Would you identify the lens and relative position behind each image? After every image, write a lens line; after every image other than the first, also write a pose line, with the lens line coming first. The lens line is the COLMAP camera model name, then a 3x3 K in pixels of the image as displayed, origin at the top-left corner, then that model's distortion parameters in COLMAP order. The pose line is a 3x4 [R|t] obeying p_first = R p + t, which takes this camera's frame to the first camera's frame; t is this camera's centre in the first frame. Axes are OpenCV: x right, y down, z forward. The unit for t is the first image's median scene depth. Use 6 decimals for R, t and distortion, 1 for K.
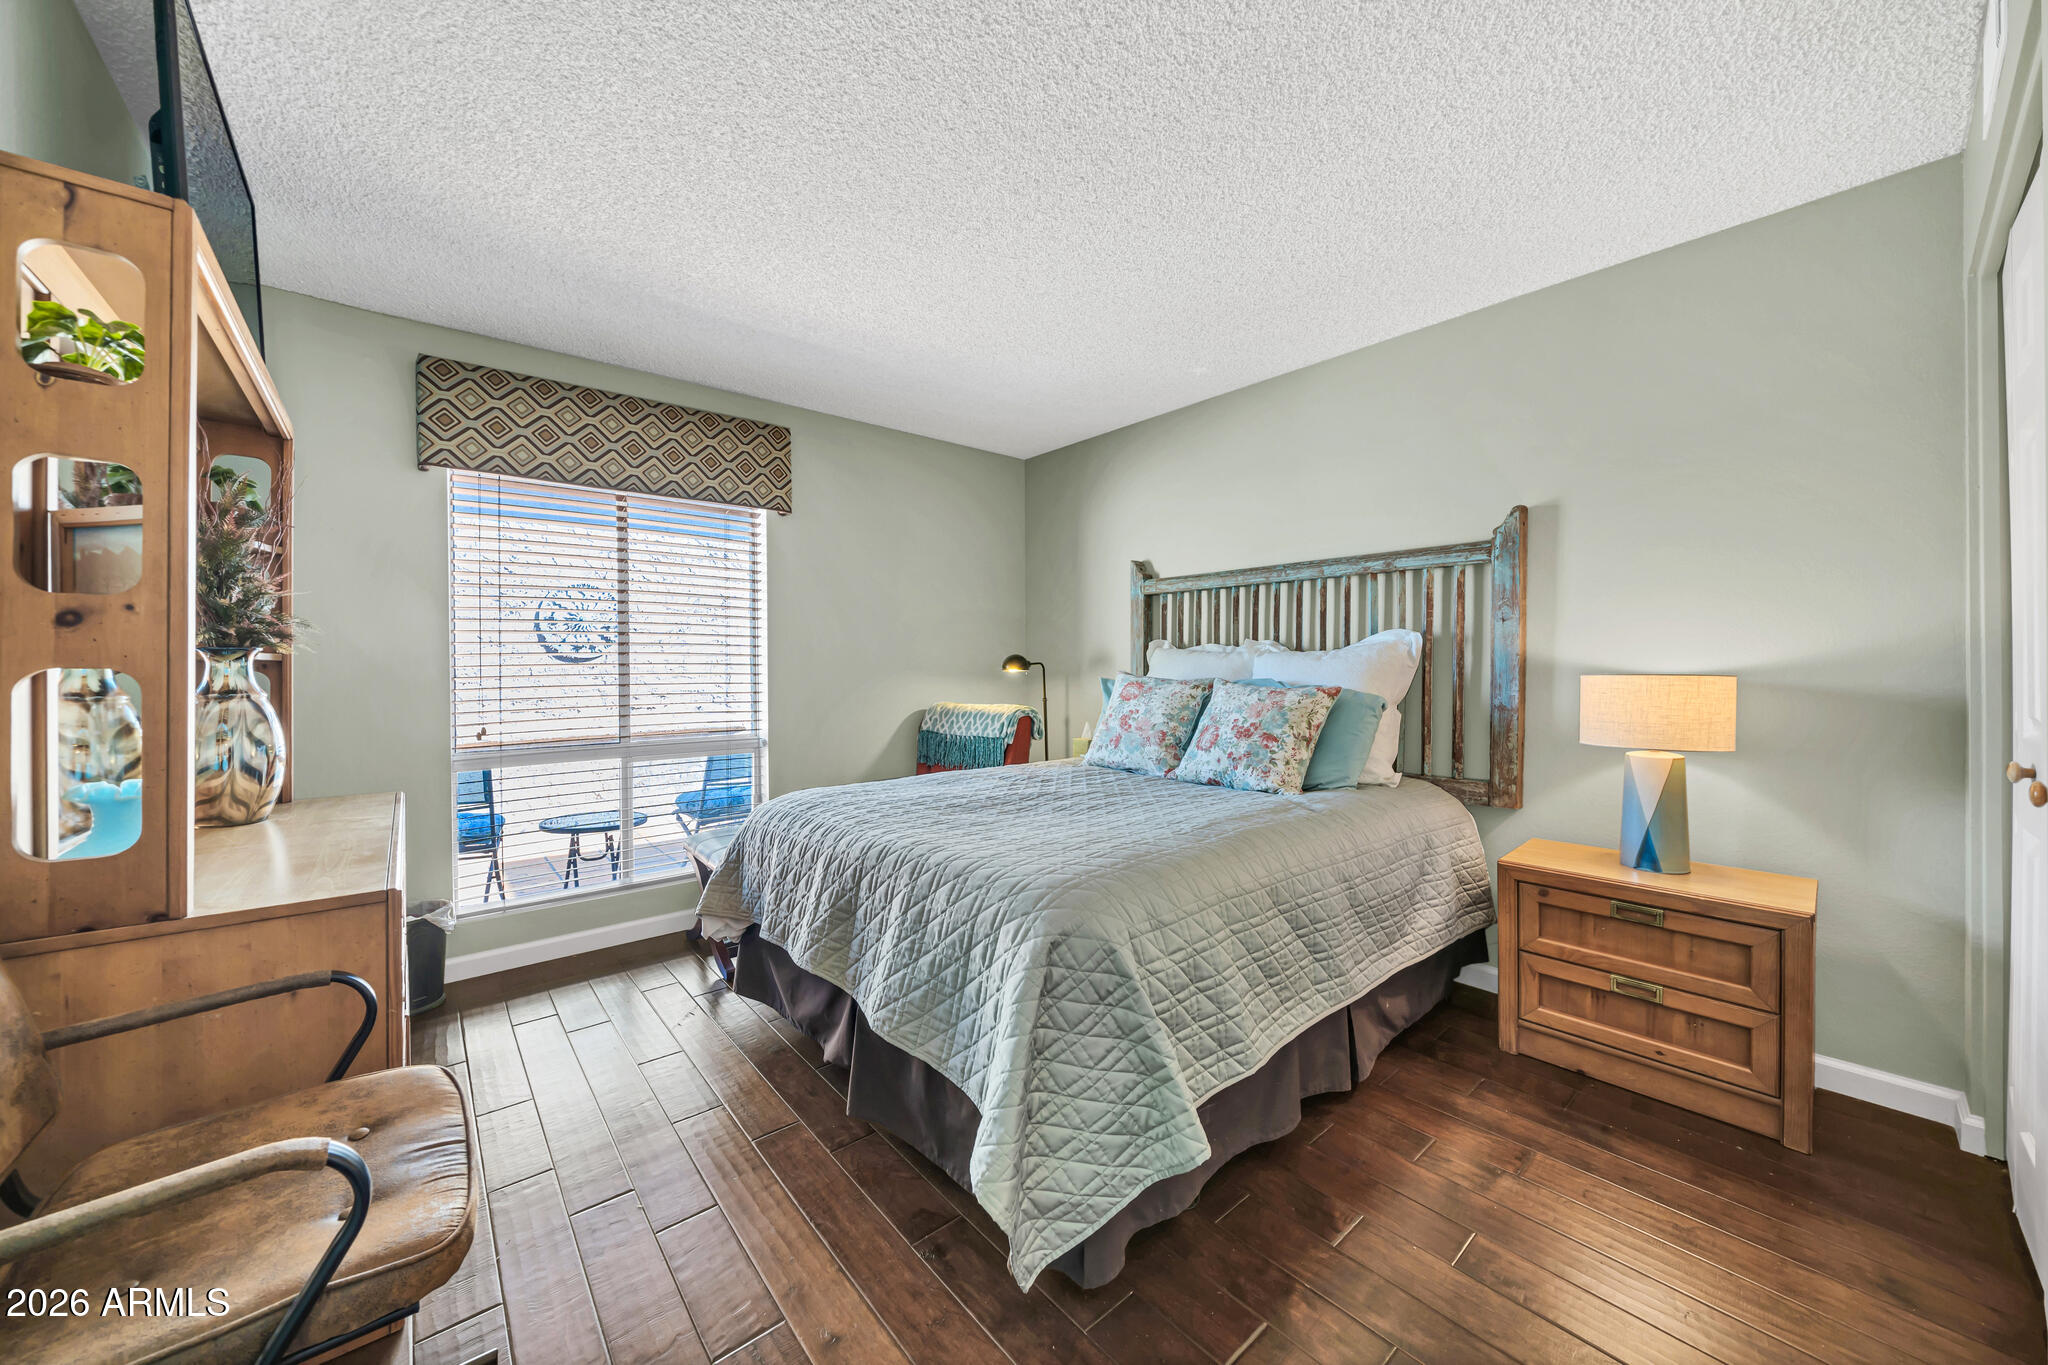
lens RADIAL K [[713.5, 0, 1005.8], [0, 713.5, 672.3], [0, 0, 1]] dist [-0.008107, 0.000407]
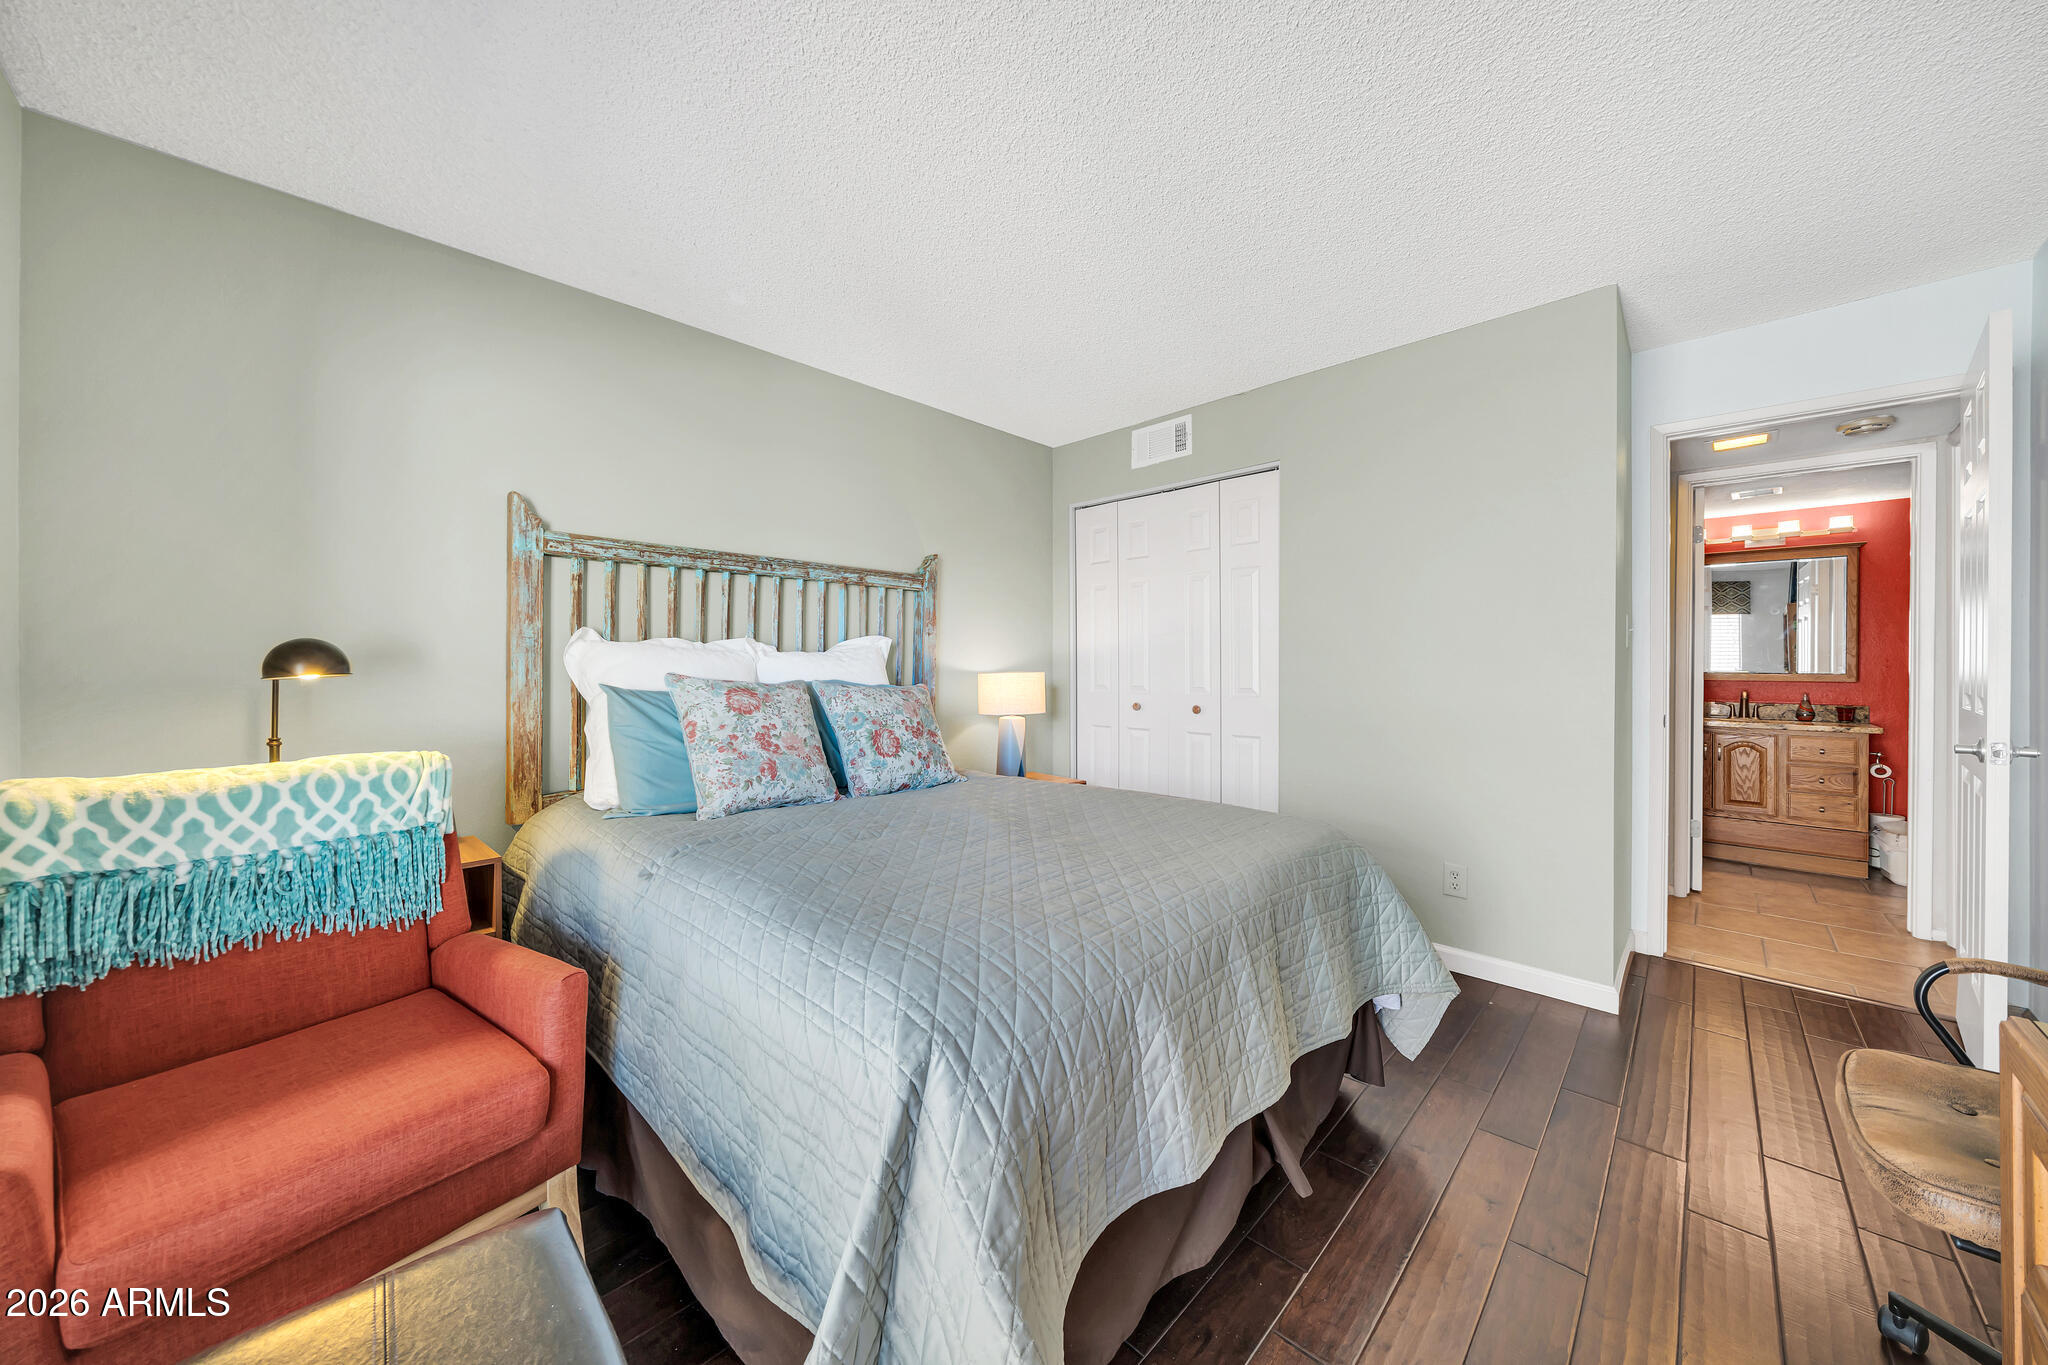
lens RADIAL K [[713.5, 0, 1005.8], [0, 713.5, 672.3], [0, 0, 1]] dist [-0.008107, 0.000407]
pose [[-0.089164, -0.006381, 0.995997, -0.610829], [0.008357, 0.999939, 0.007154, -0.006317], [-0.995982, 0.008961, -0.089105, 0.847316]]
